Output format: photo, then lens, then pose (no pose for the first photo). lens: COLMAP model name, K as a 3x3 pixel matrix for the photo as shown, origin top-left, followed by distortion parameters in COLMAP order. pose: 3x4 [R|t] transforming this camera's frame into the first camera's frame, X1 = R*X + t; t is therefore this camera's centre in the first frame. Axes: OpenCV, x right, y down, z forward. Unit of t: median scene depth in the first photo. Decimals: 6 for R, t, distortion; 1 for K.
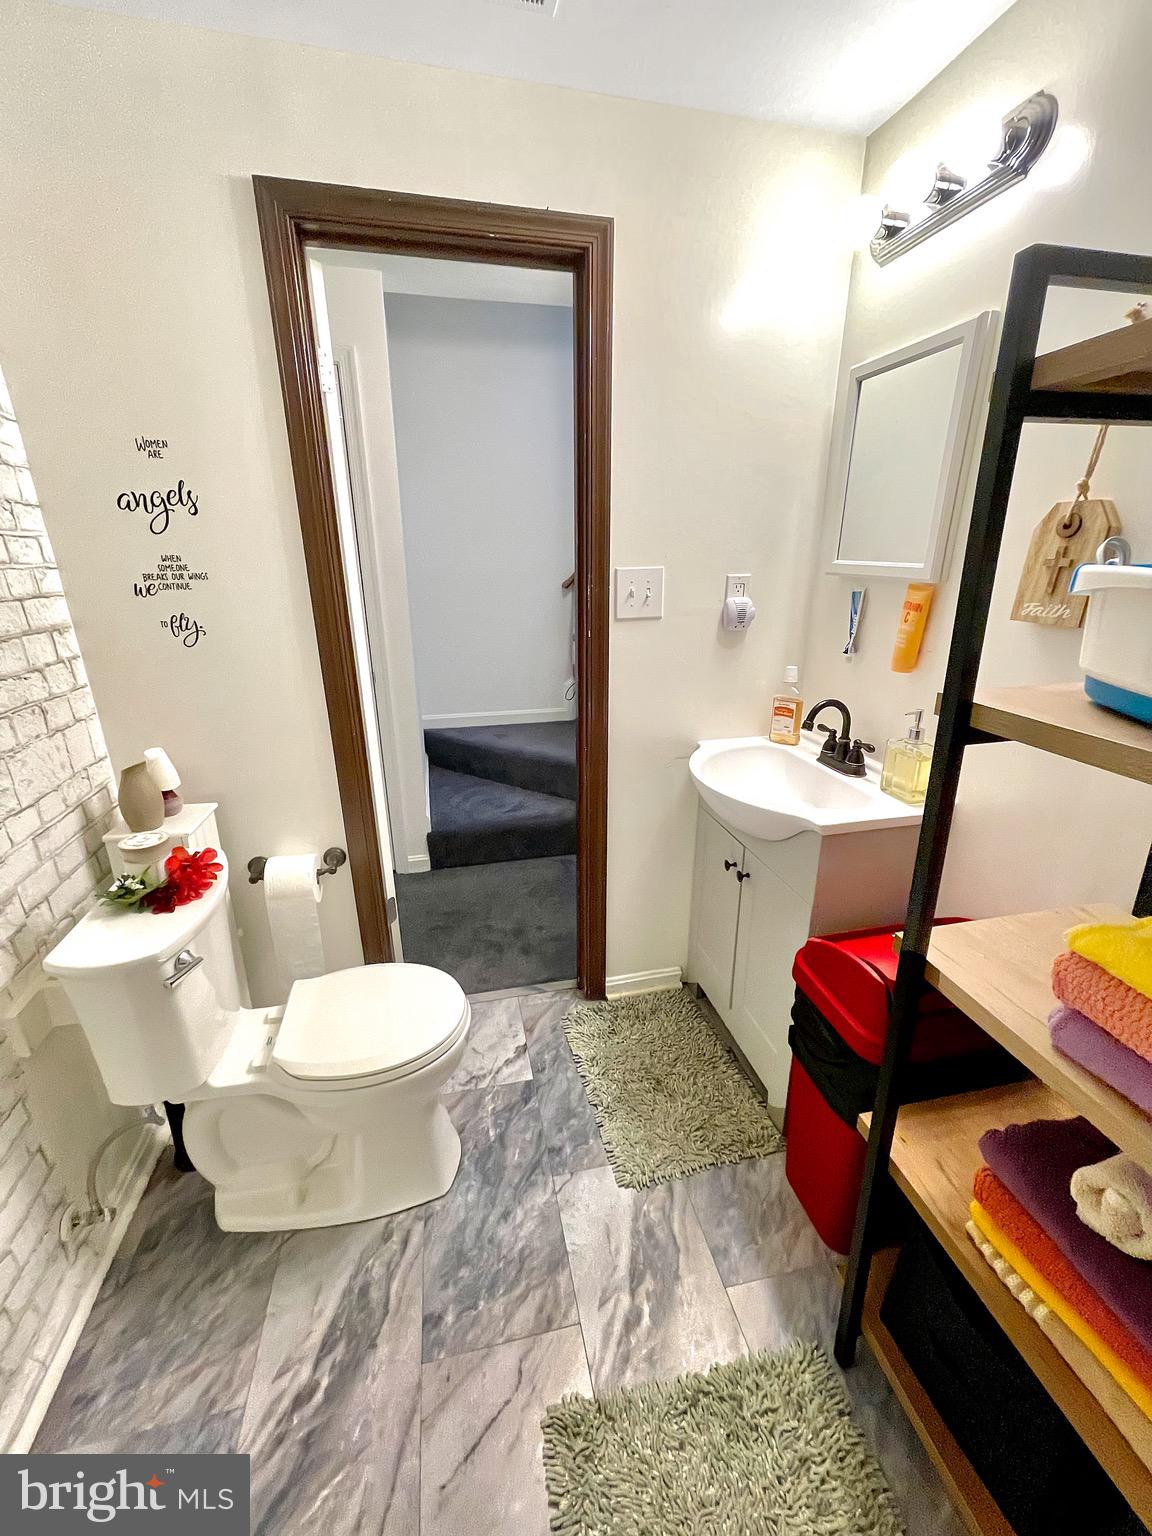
lens RADIAL K [[618.9, 0, 572.3], [0, 618.9, 762.7], [0, 0, 1]] dist [-0.012109, 0.006972]
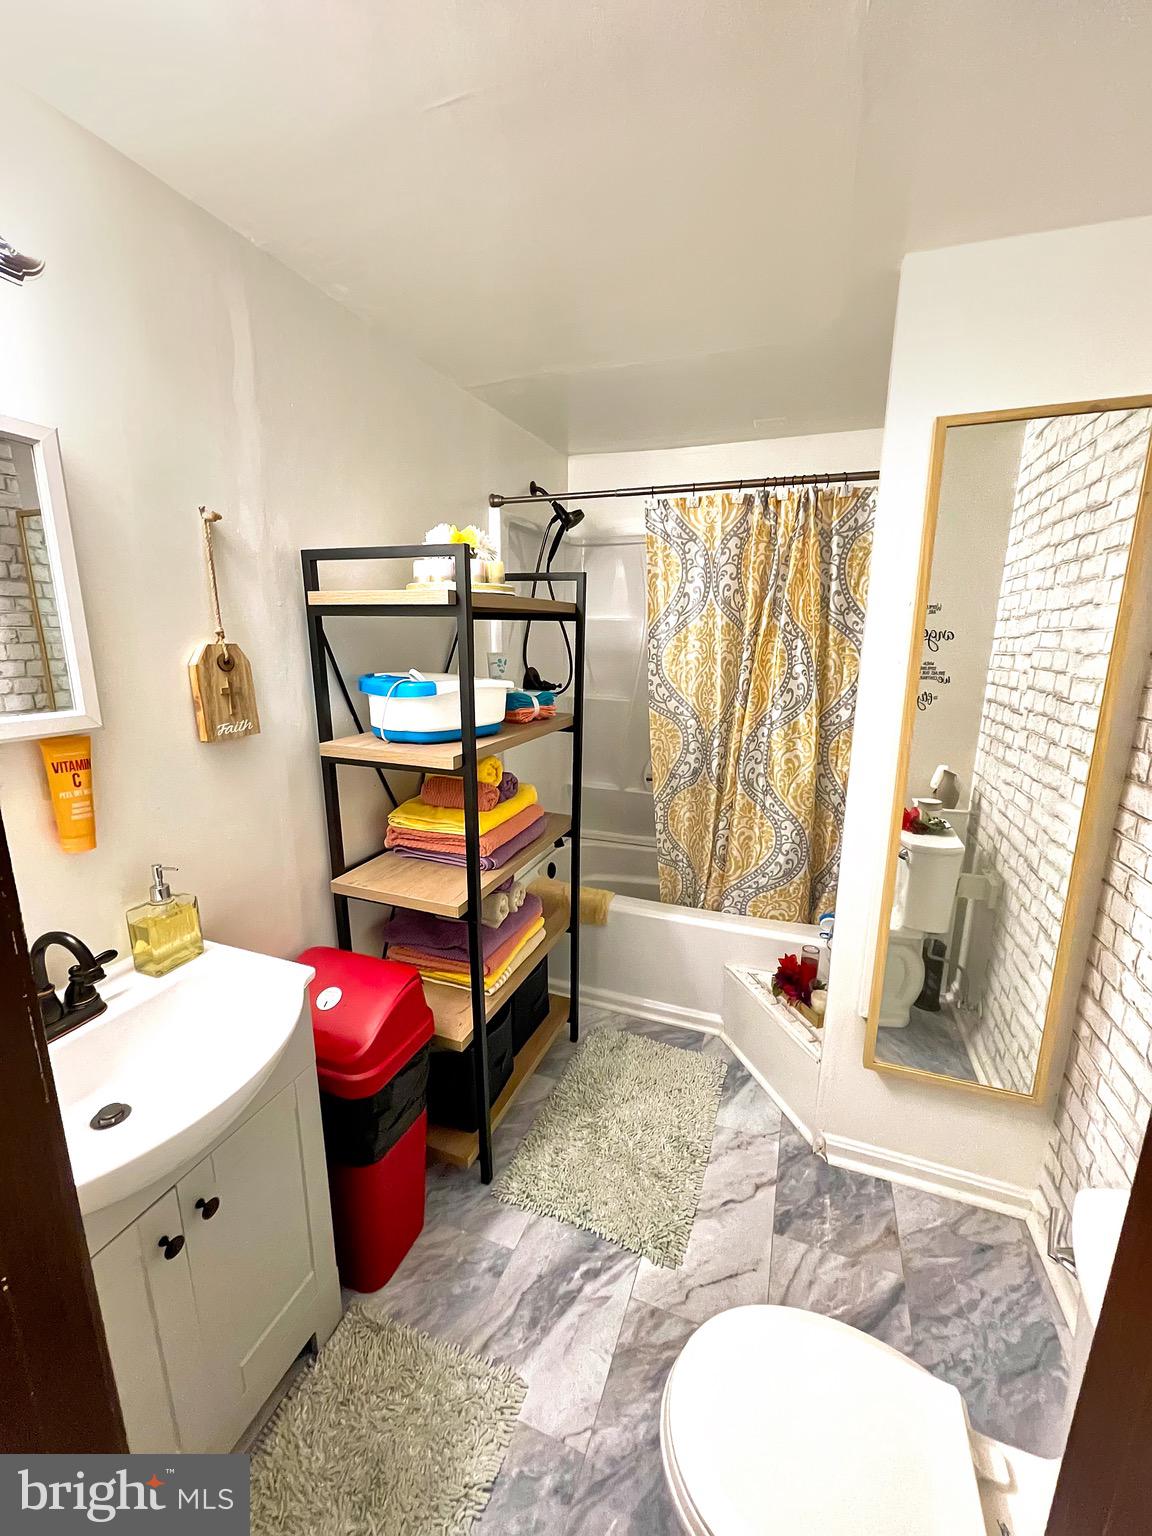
lens RADIAL K [[618.9, 0, 572.3], [0, 618.9, 762.7], [0, 0, 1]] dist [-0.012109, 0.006972]
pose [[-0.836381, -0.105103, 0.537978, -0.385678], [0.182482, 0.872077, 0.454074, -0.506236], [-0.516883, 0.477950, -0.710209, 1.269023]]
